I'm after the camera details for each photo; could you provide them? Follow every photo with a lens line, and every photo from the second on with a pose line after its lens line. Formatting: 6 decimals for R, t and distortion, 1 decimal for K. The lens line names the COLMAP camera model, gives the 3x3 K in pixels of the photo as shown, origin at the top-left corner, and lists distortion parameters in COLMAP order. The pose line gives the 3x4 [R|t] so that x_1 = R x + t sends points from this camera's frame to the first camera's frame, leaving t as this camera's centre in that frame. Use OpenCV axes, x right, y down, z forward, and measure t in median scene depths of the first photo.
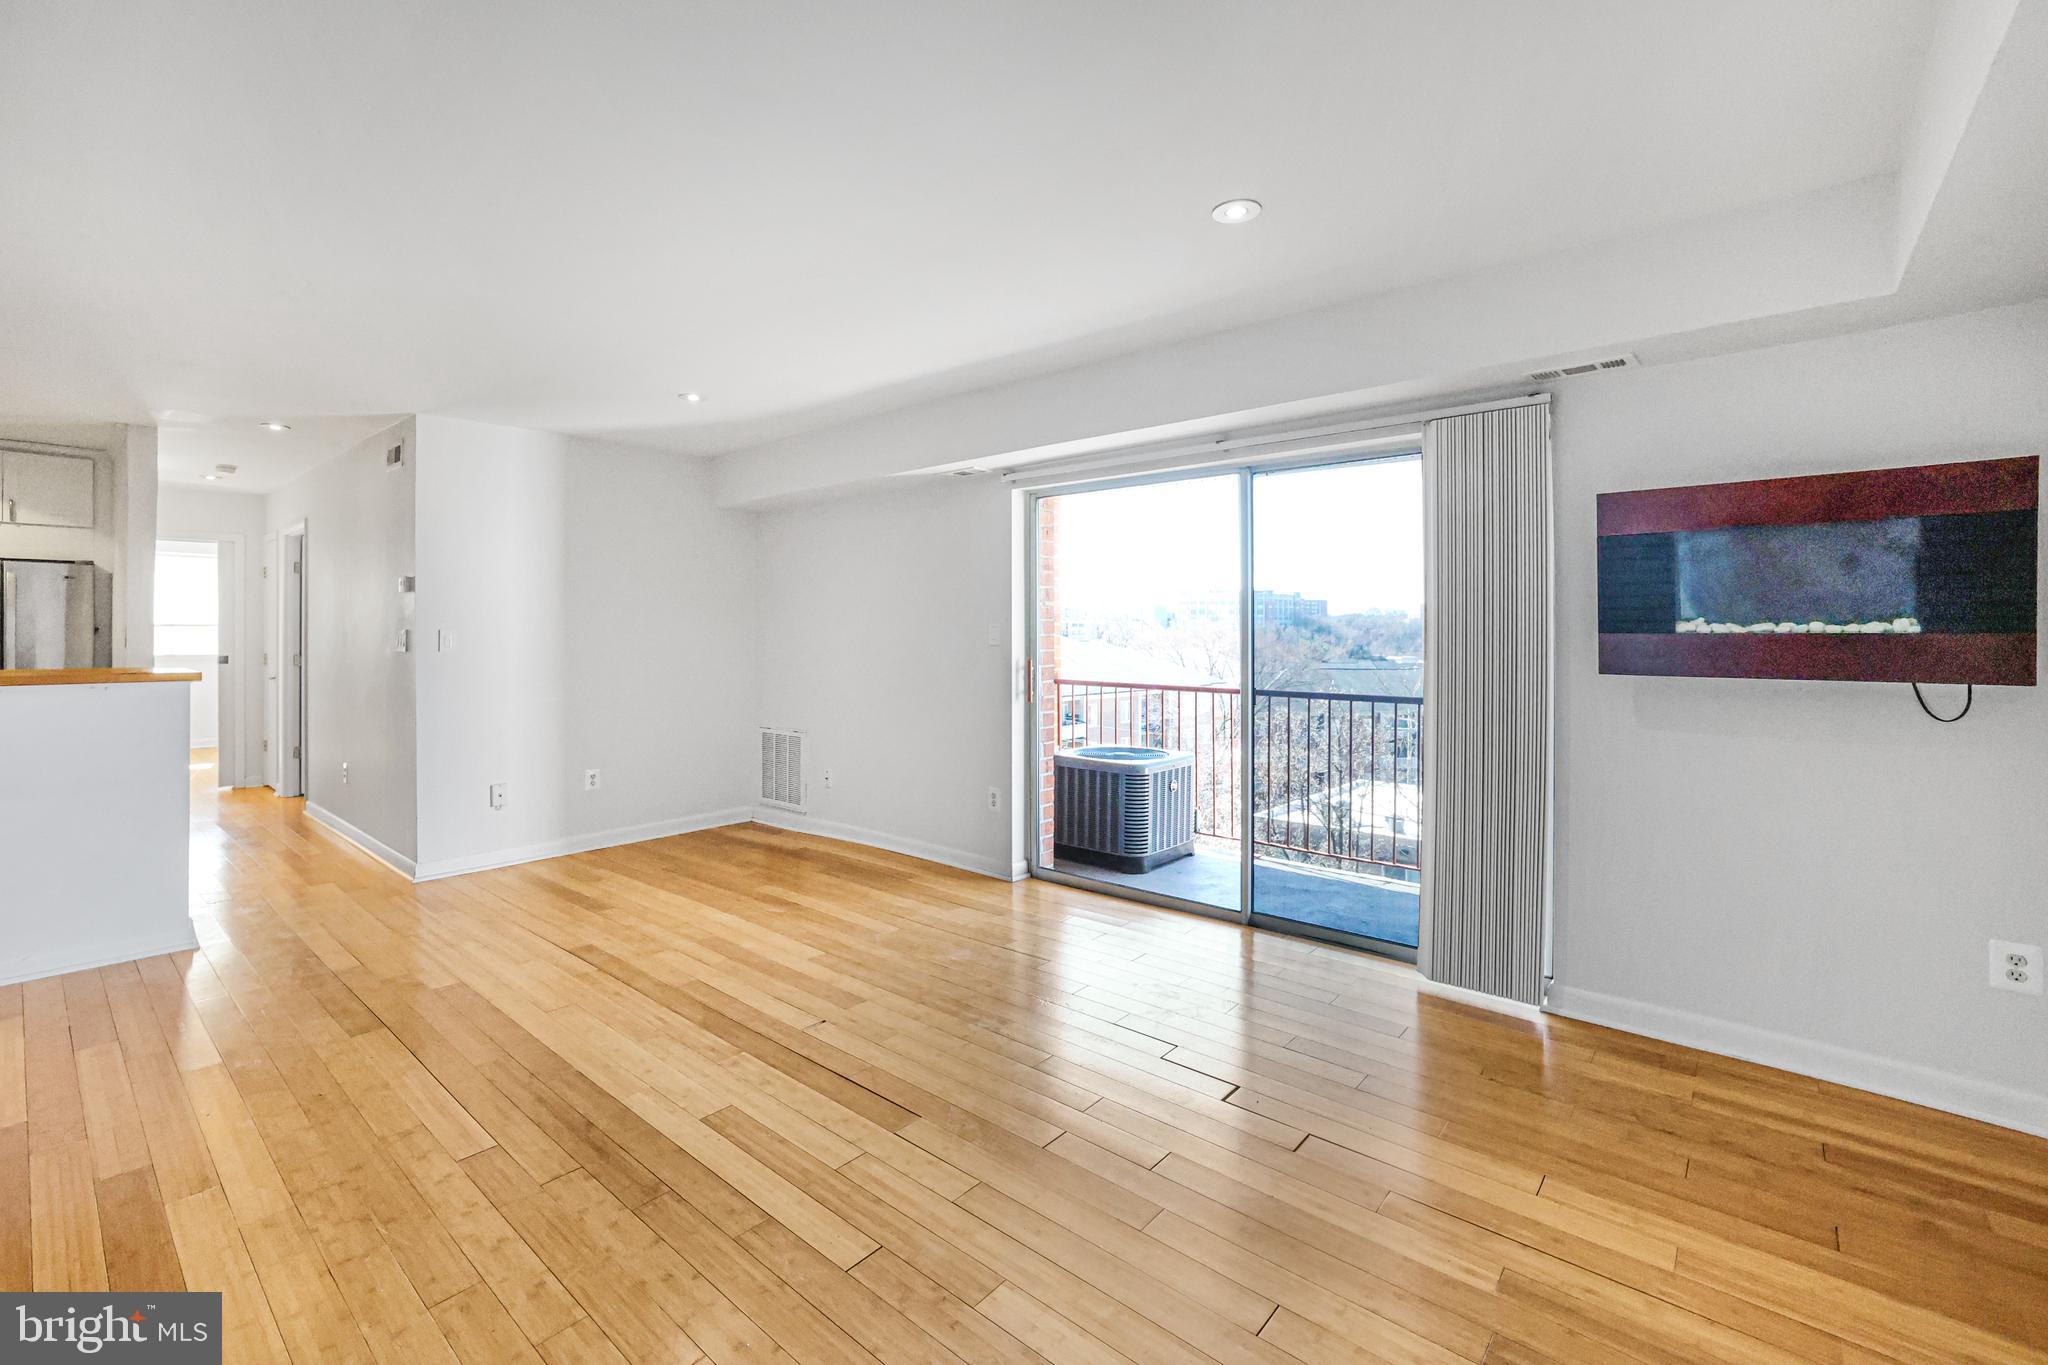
lens RADIAL K [[904.1, 0, 1019.4], [0, 904.1, 625.9], [0, 0, 1]] dist [-0.040789, 0.013348]
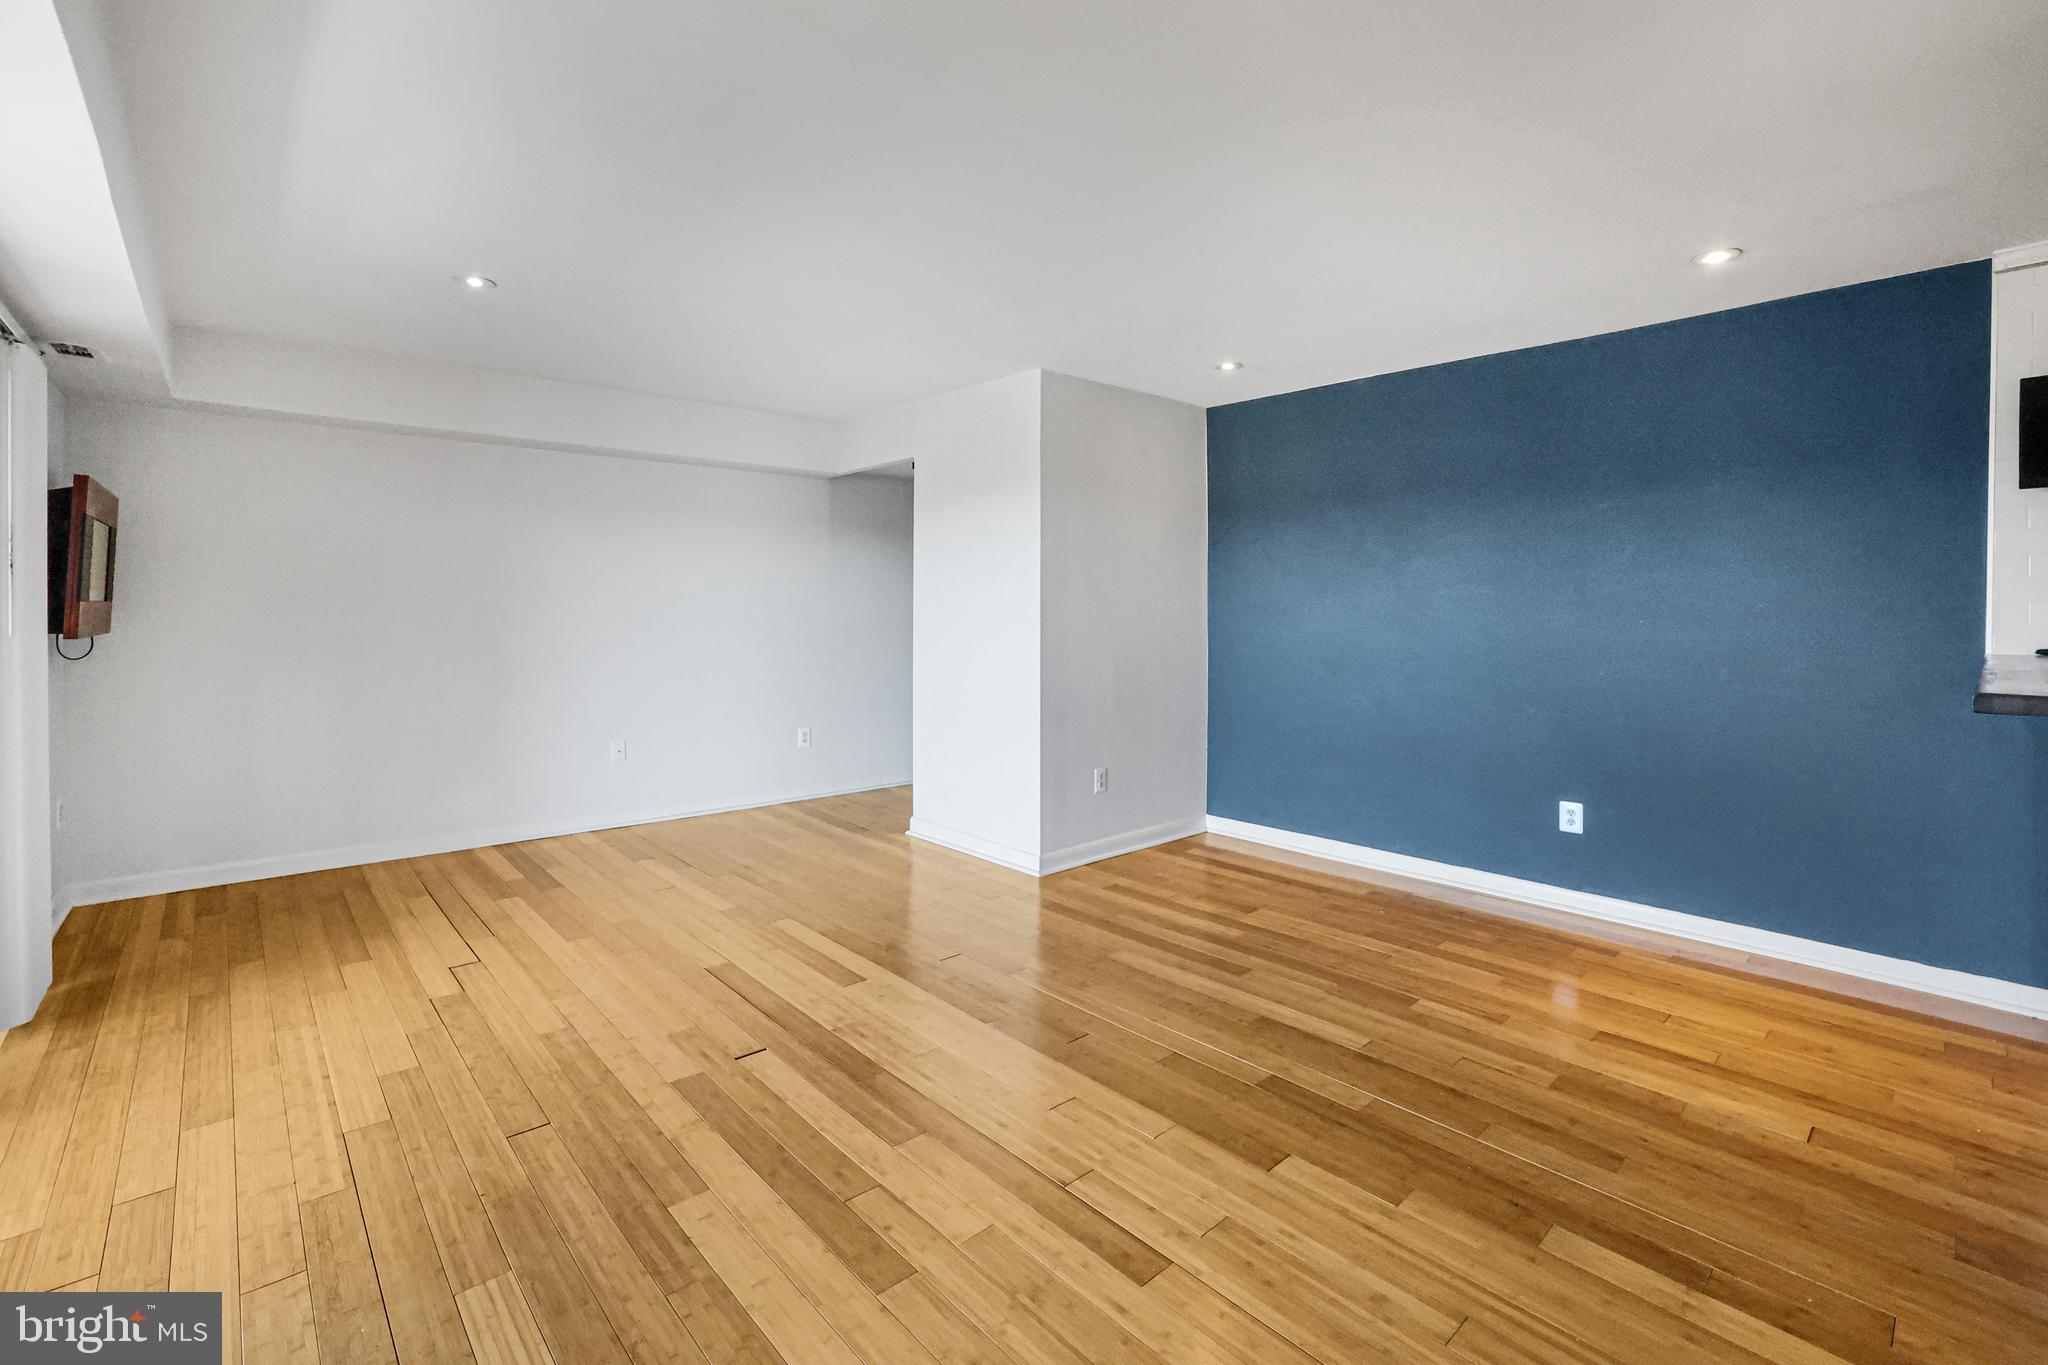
lens RADIAL K [[904.1, 0, 1019.4], [0, 904.1, 625.9], [0, 0, 1]] dist [-0.040789, 0.013348]
pose [[-0.992532, -0.005612, 0.121853, -0.565019], [-0.002734, 0.999714, 0.023776, 0.005545], [-0.121952, 0.023265, -0.992263, 1.734464]]
